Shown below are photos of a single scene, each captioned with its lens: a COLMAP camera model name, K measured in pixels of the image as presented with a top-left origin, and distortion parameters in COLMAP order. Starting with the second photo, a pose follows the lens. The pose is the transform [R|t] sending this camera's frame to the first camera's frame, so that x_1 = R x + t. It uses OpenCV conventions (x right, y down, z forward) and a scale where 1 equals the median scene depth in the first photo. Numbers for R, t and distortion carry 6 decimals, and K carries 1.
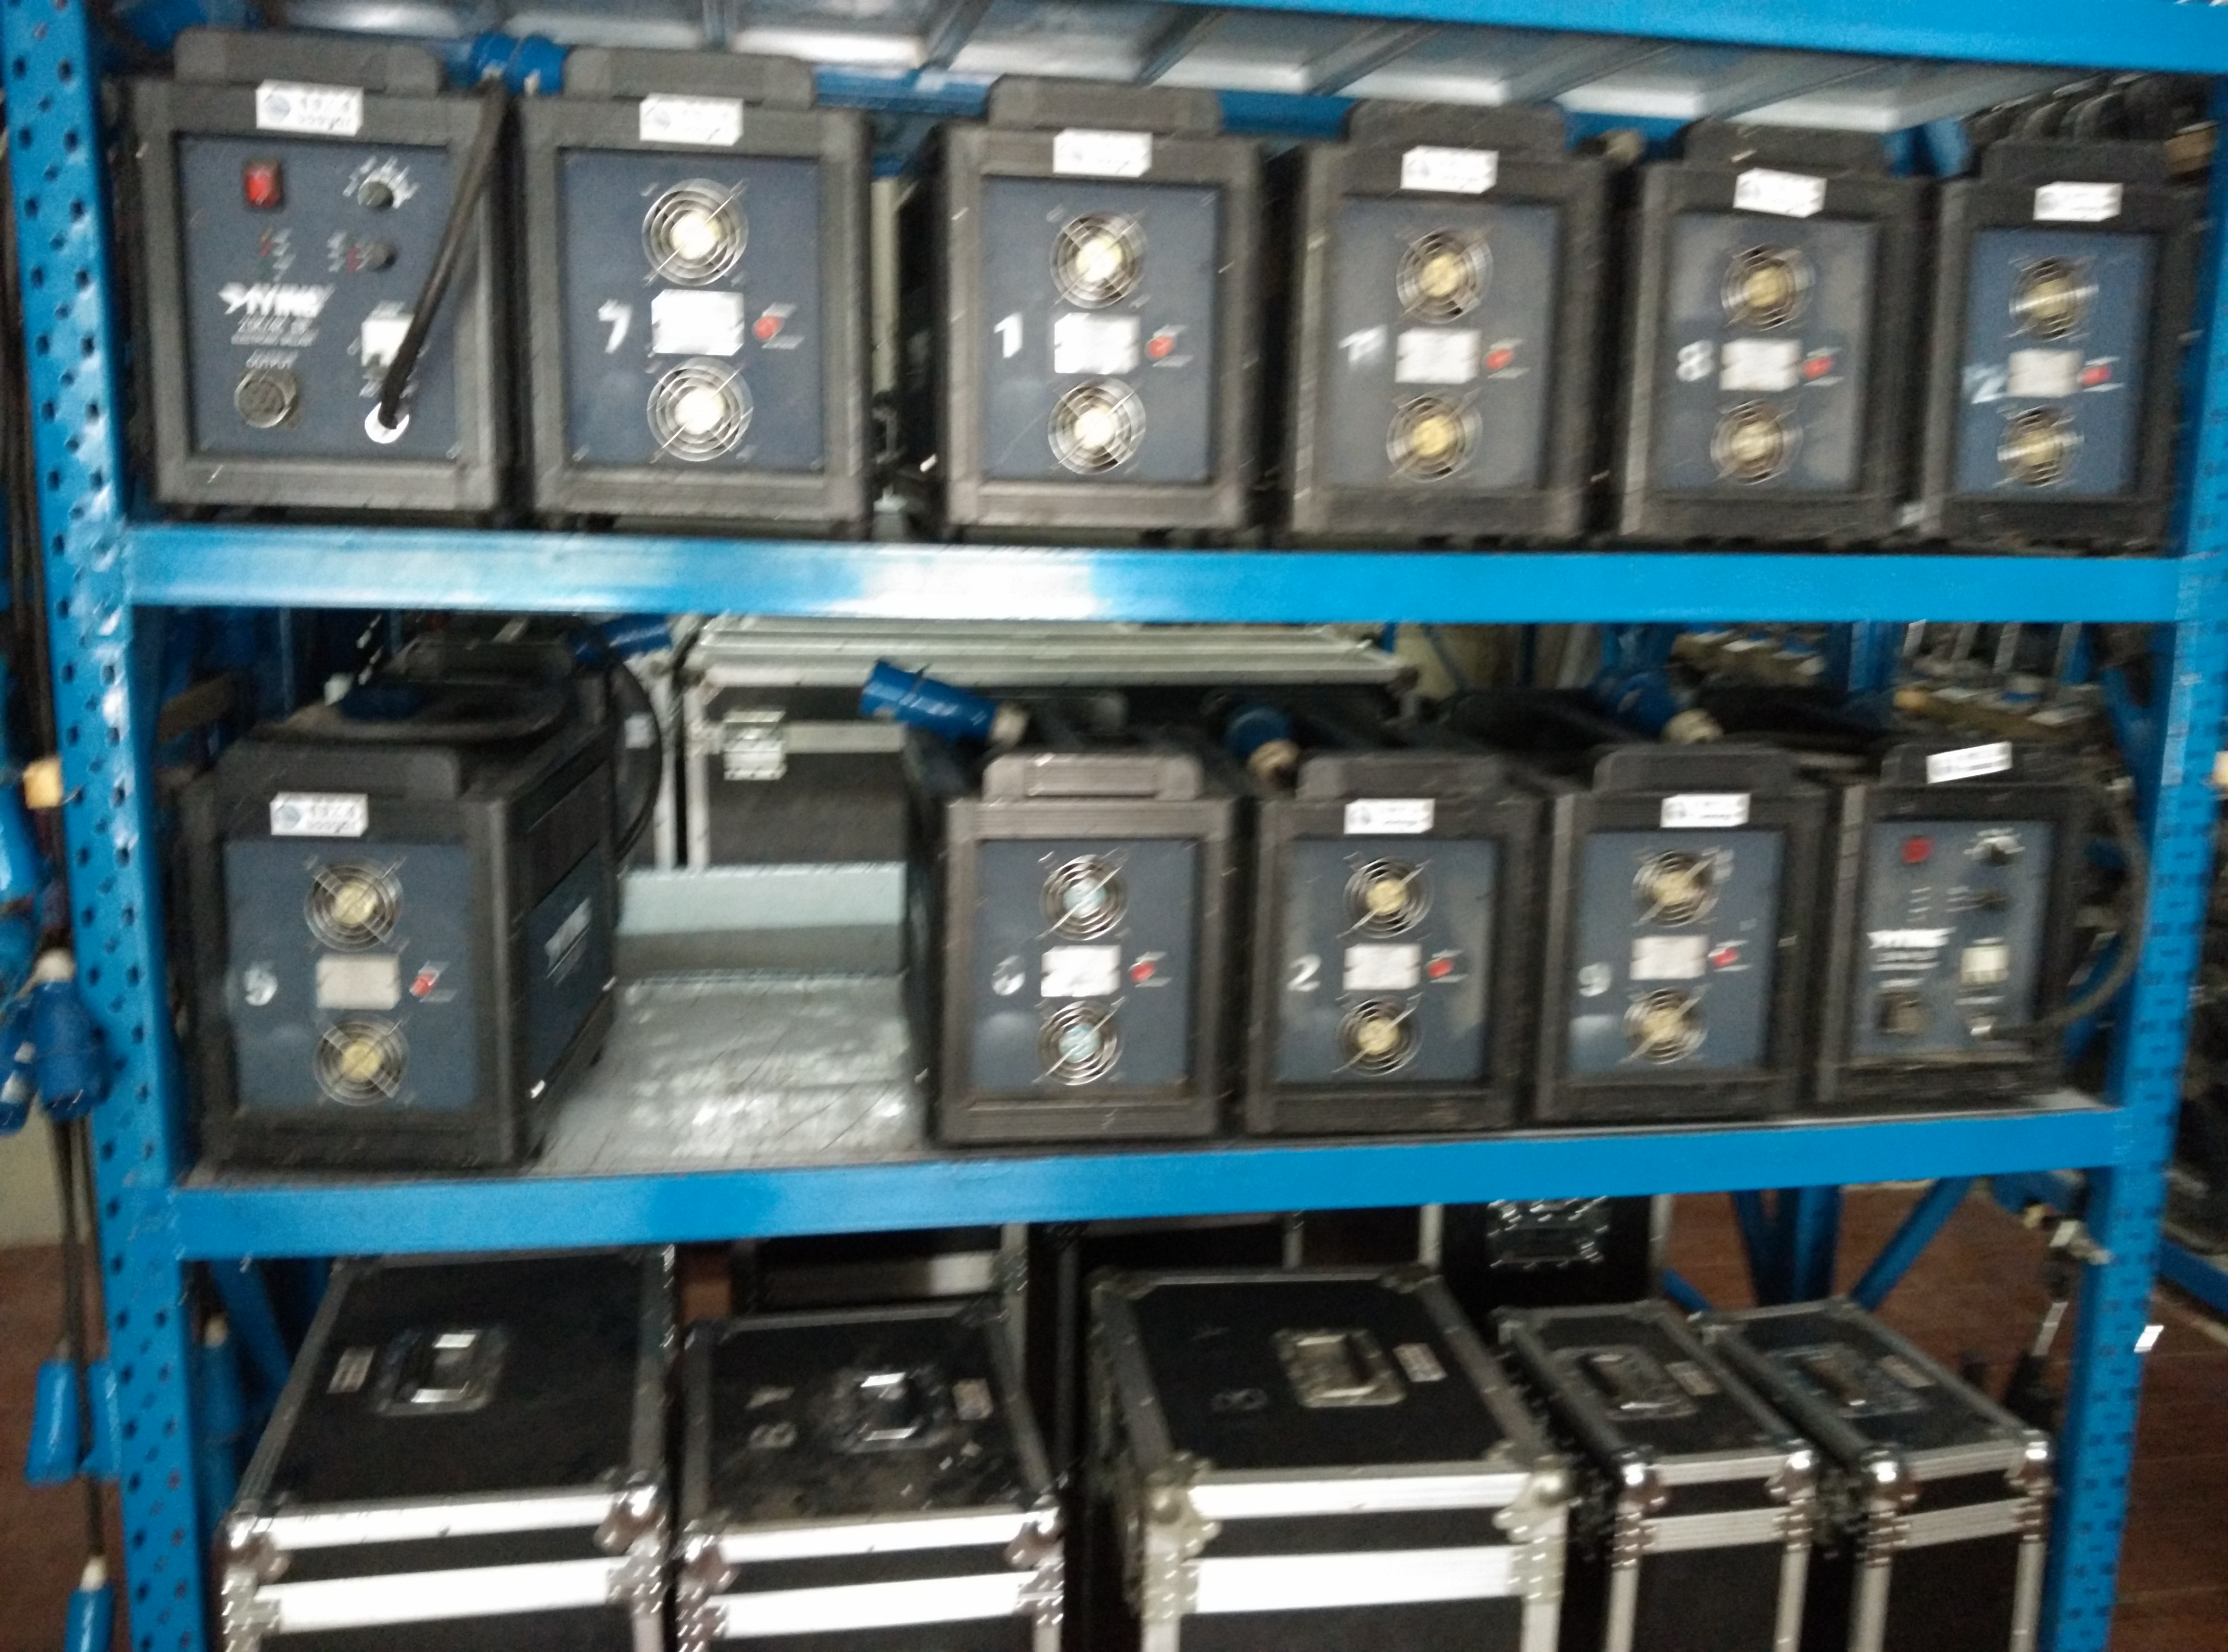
lens RADIAL K [[1949.9, 0, 1106.4], [0, 1949.9, 815.9], [0, 0, 1]] dist [0.072925, -0.209775]
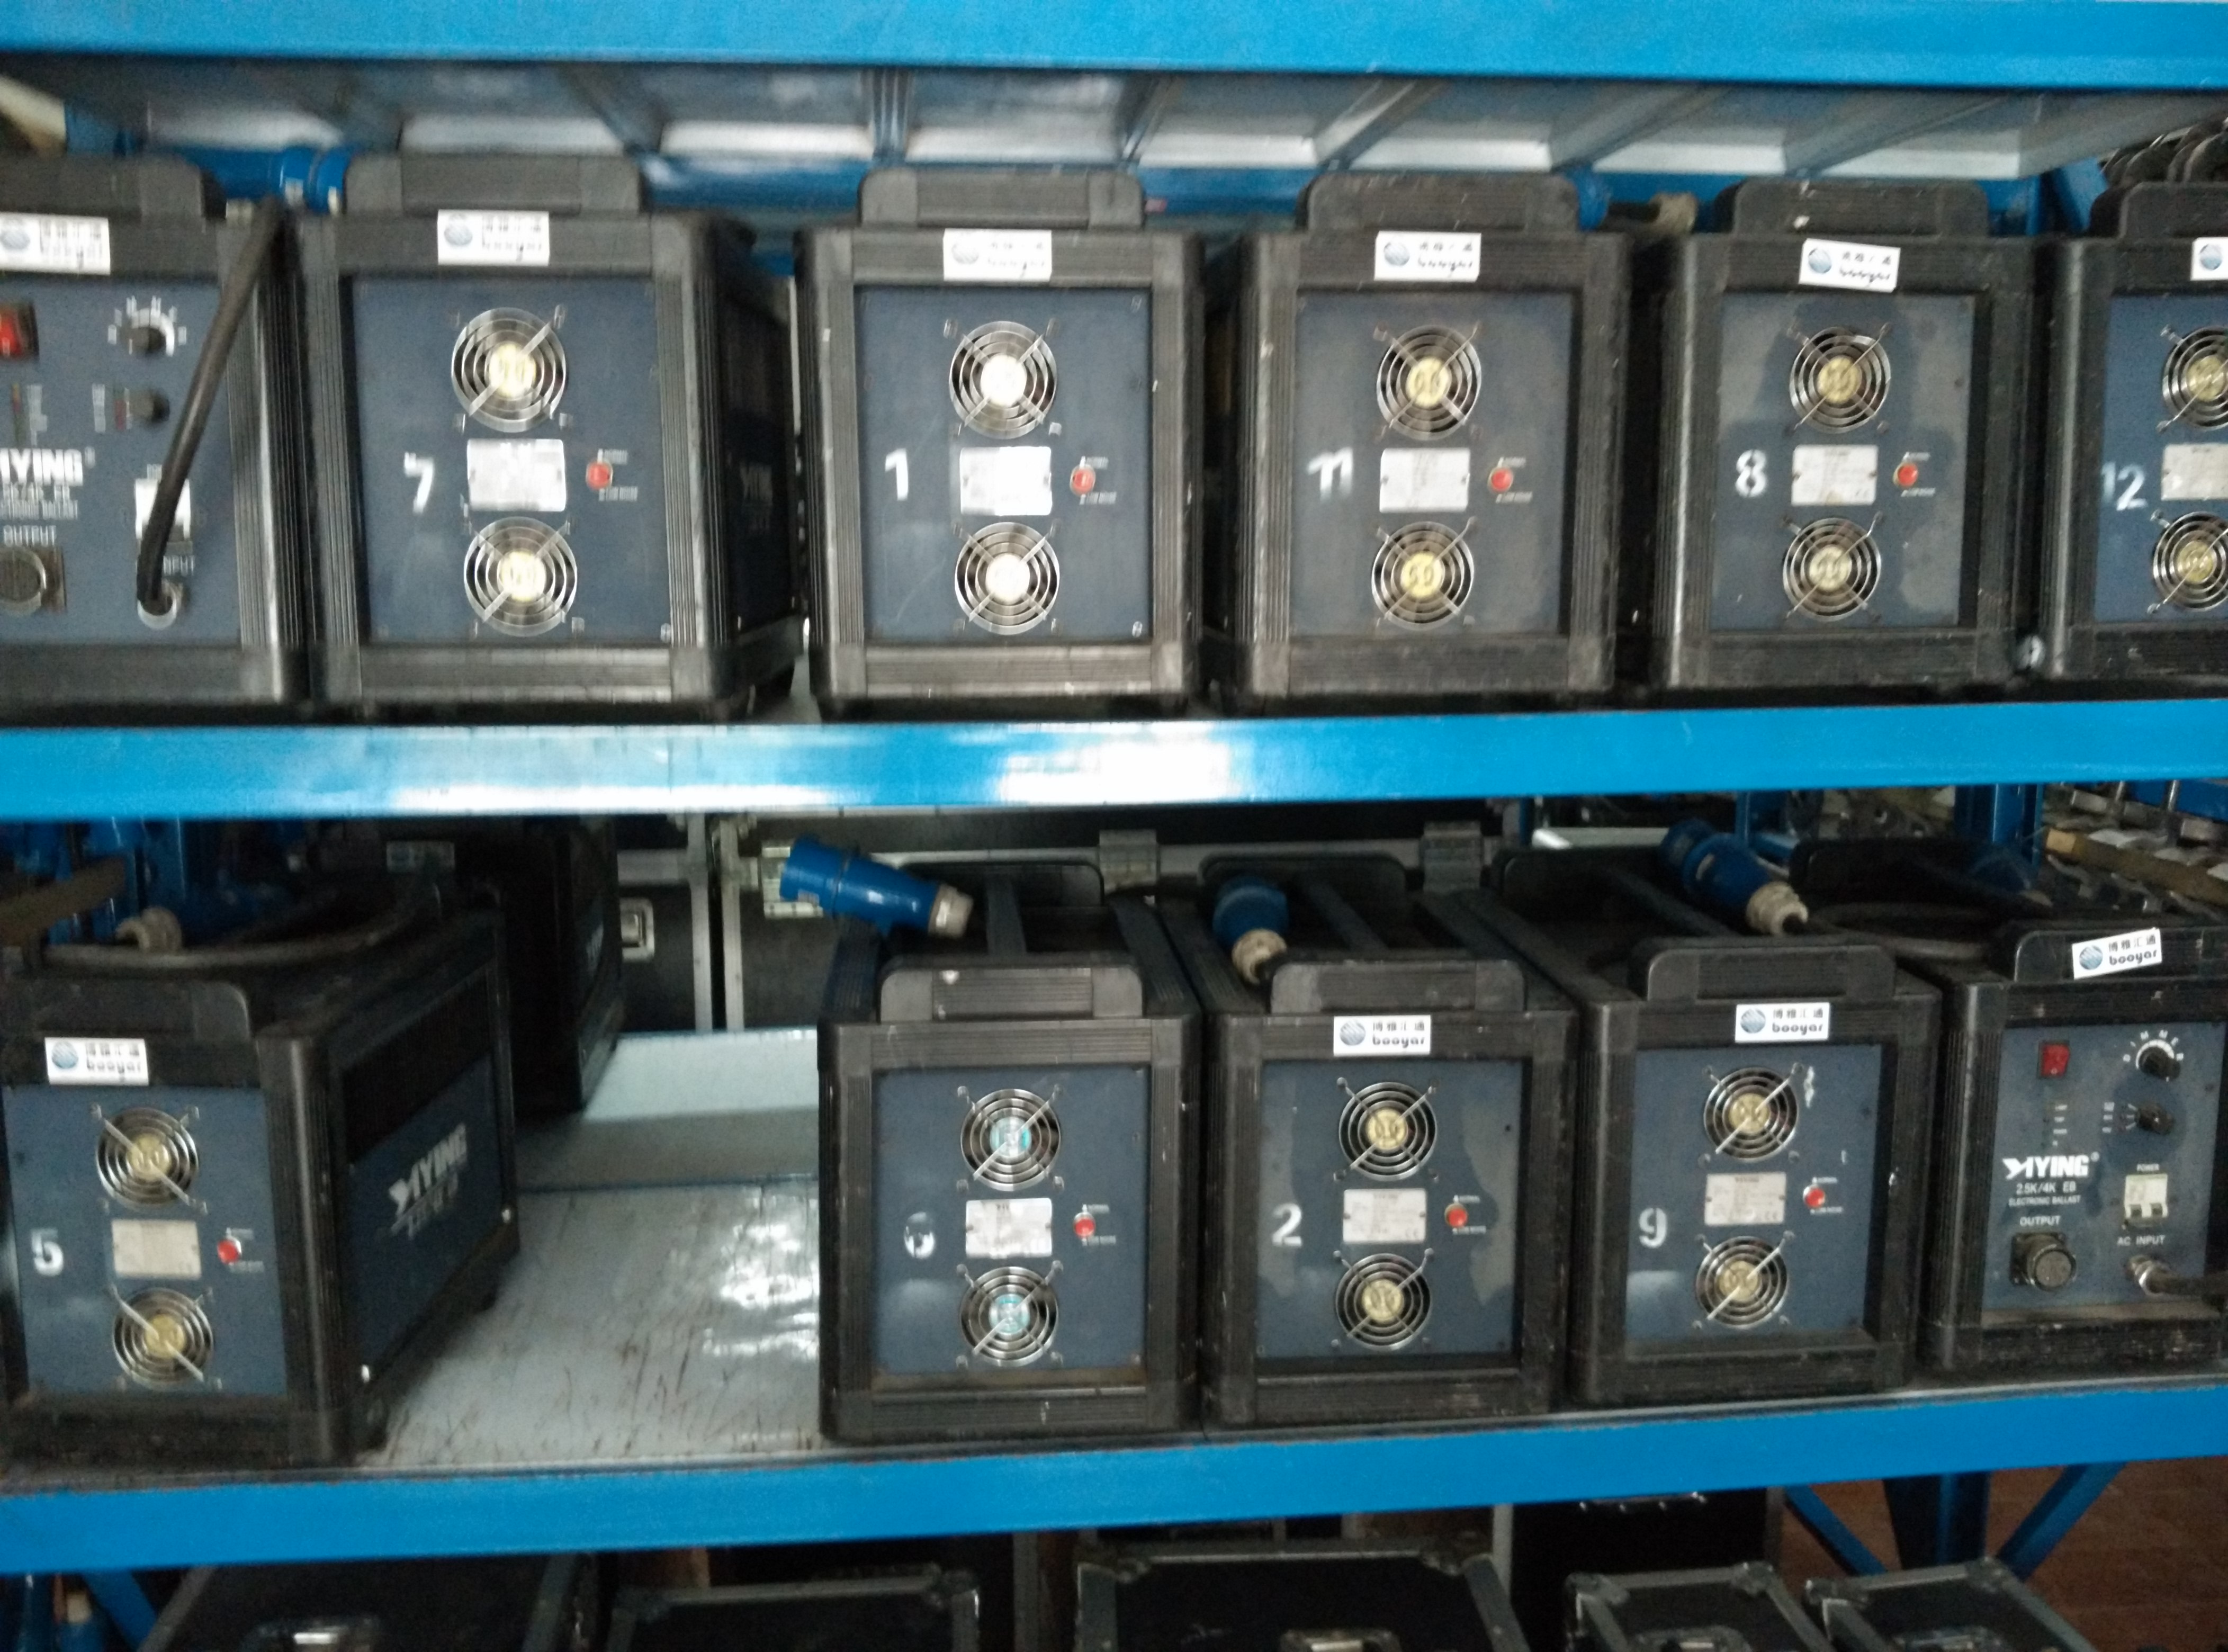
lens RADIAL K [[1949.9, 0, 1106.4], [0, 1949.9, 815.9], [0, 0, 1]] dist [0.072925, -0.209775]
pose [[0.995957, -0.015857, -0.088418, 0.101725], [0.012889, 0.999337, -0.034041, -0.064611], [0.088899, 0.032764, 0.995502, 0.168759]]
